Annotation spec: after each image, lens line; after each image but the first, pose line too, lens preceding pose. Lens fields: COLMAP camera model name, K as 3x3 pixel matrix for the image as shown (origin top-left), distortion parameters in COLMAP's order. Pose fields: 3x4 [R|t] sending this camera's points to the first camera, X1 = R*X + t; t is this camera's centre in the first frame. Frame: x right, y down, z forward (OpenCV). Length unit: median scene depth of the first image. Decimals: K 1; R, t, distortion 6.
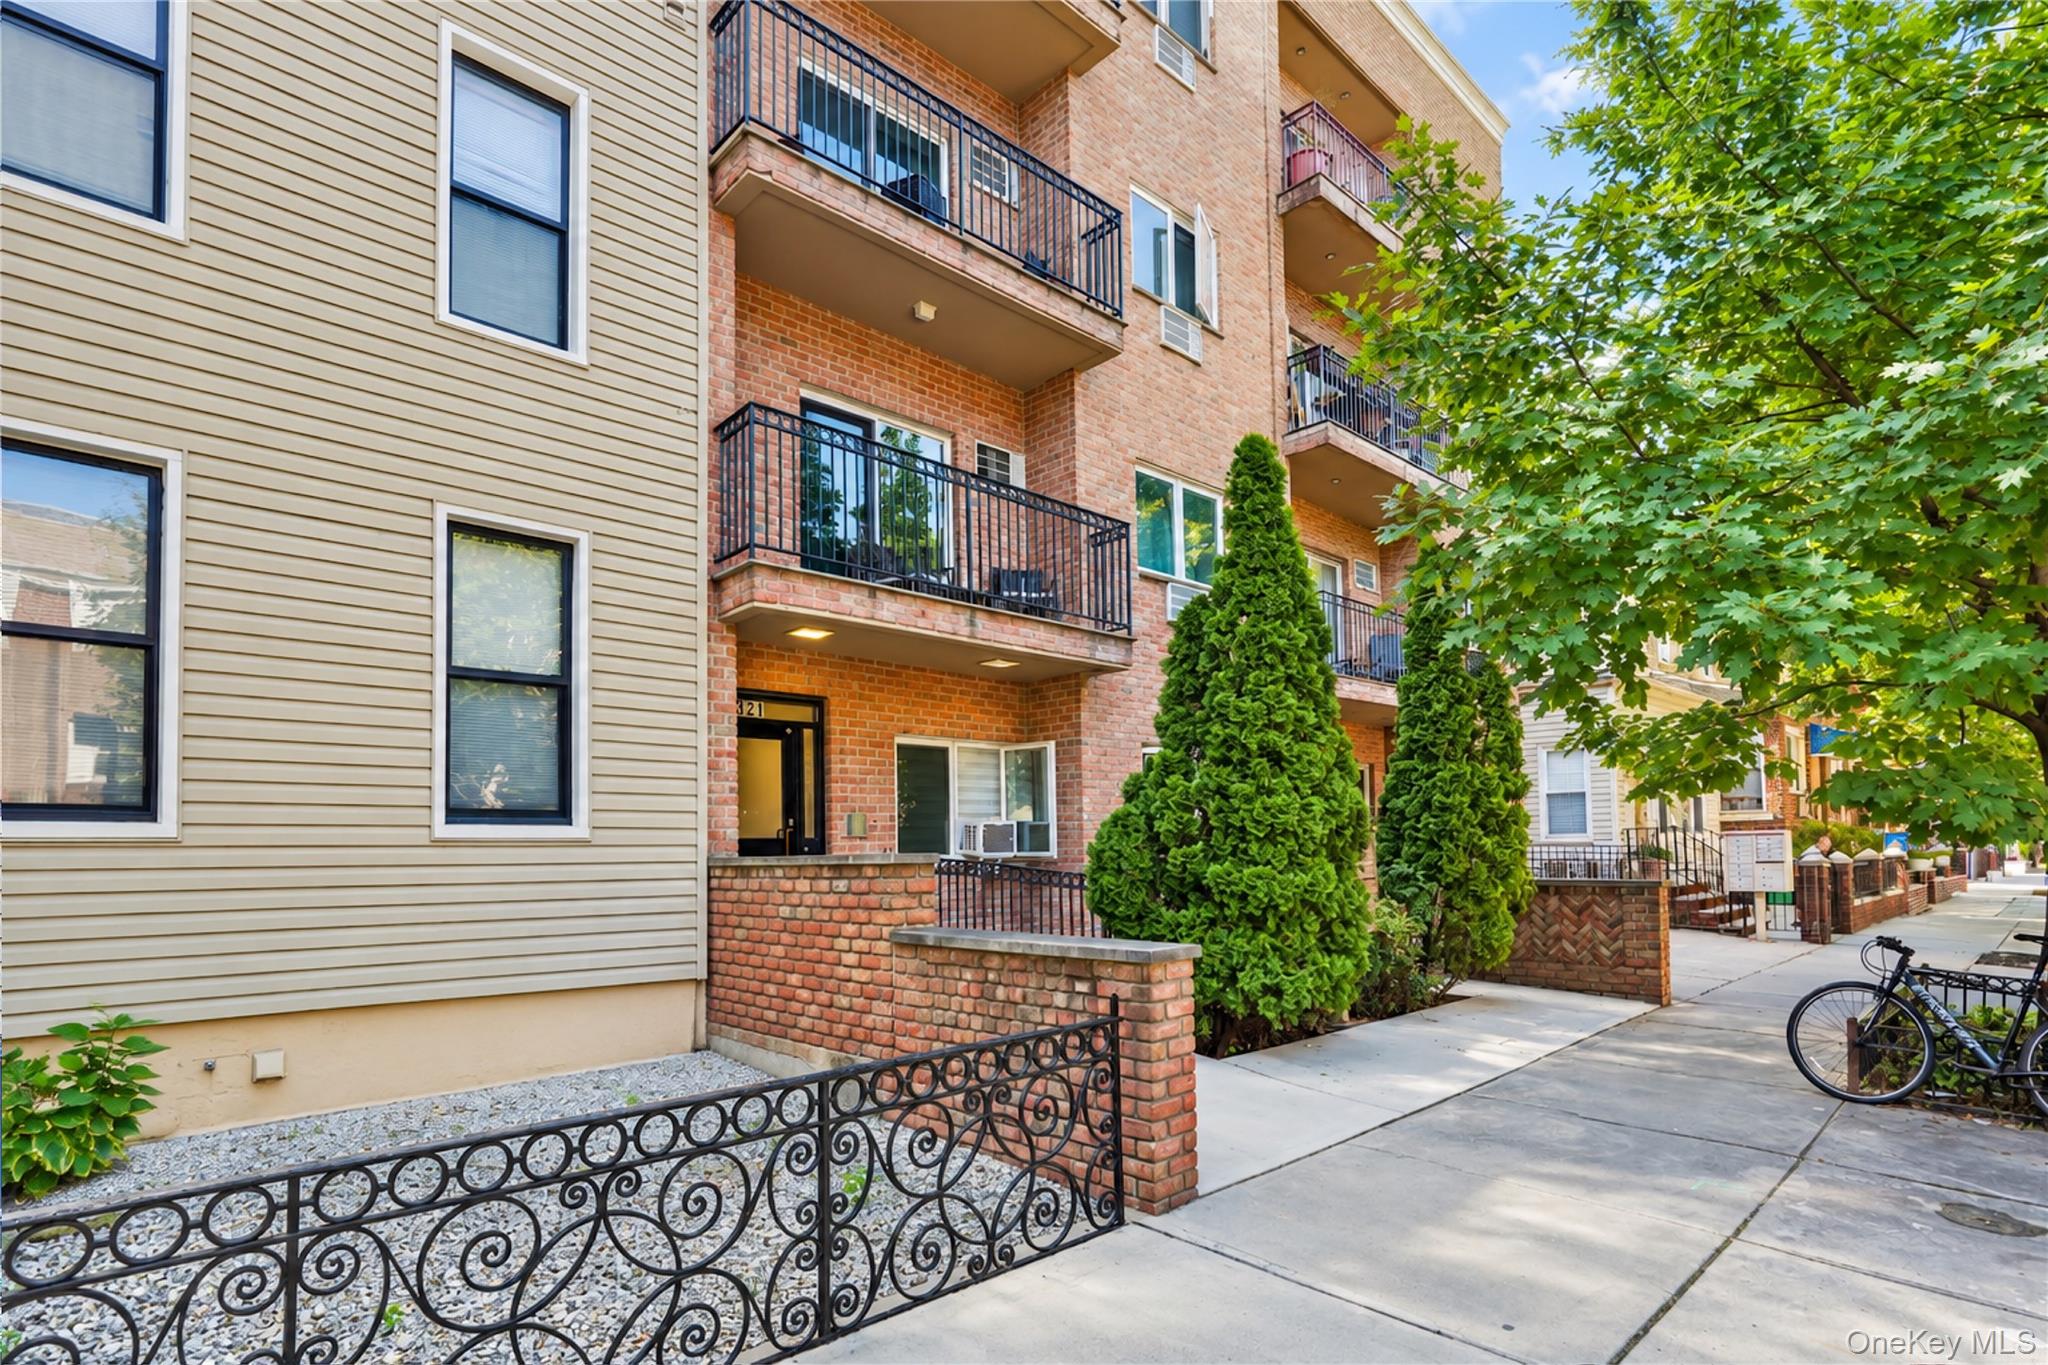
lens RADIAL K [[1056.5, 0, 1022.1], [0, 1056.5, 741.5], [0, 0, 1]] dist [-0.002442, -0.000155]
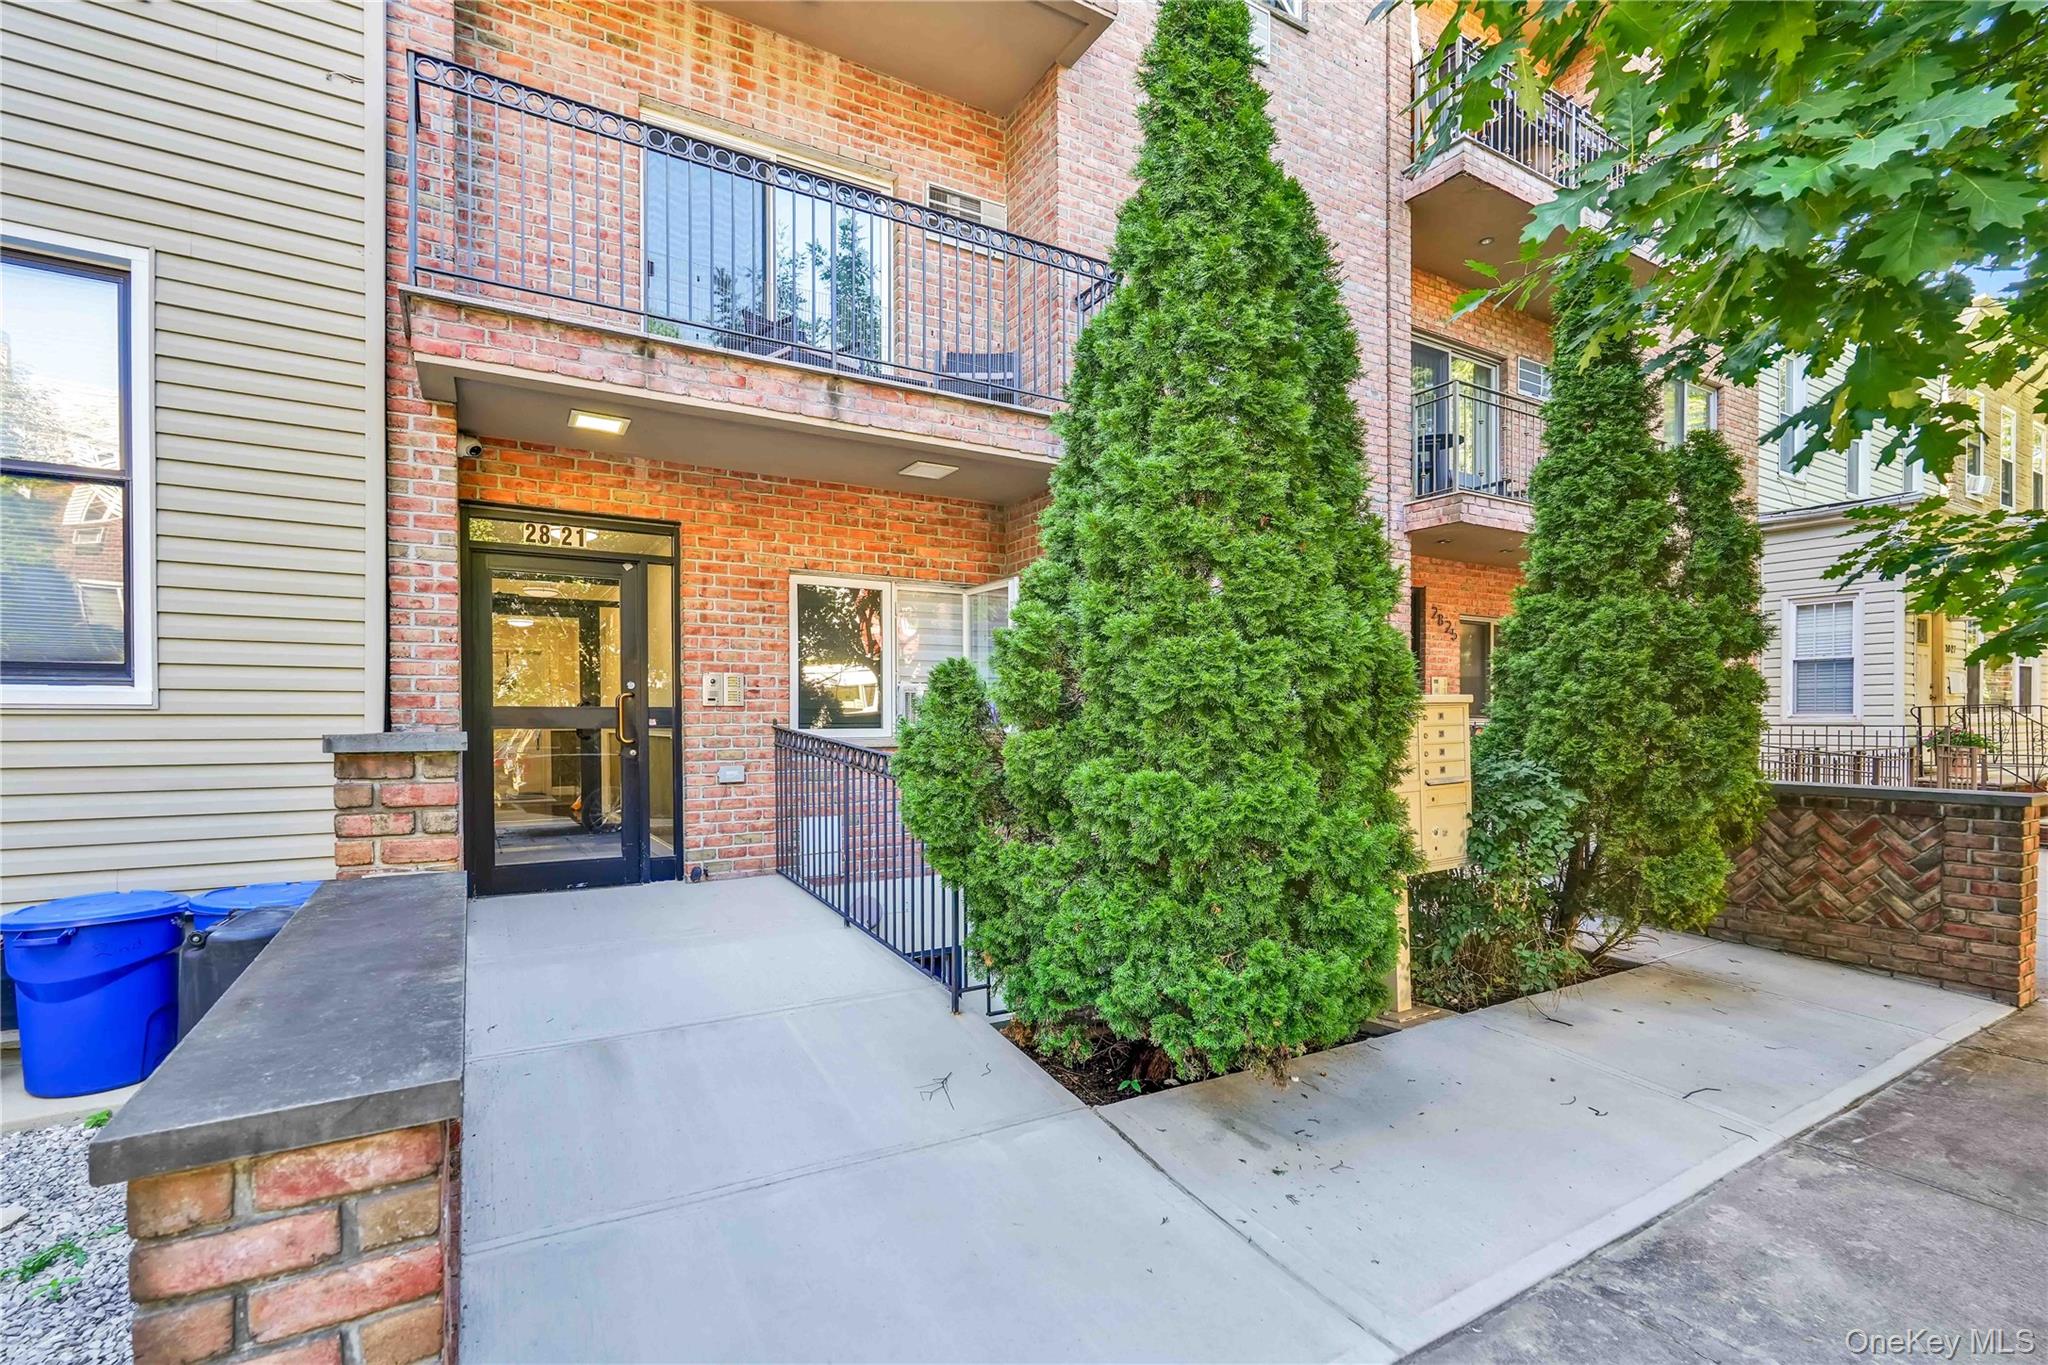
lens RADIAL K [[895.0, 0, 1016.1], [0, 895.0, 688.1], [0, 0, 1]] dist [-0.016711, 0.007558]
pose [[0.967998, 0.005948, -0.250887, 0.203802], [0.011405, 0.997643, 0.067656, 0.035971], [0.250699, -0.068353, 0.965649, 0.425794]]
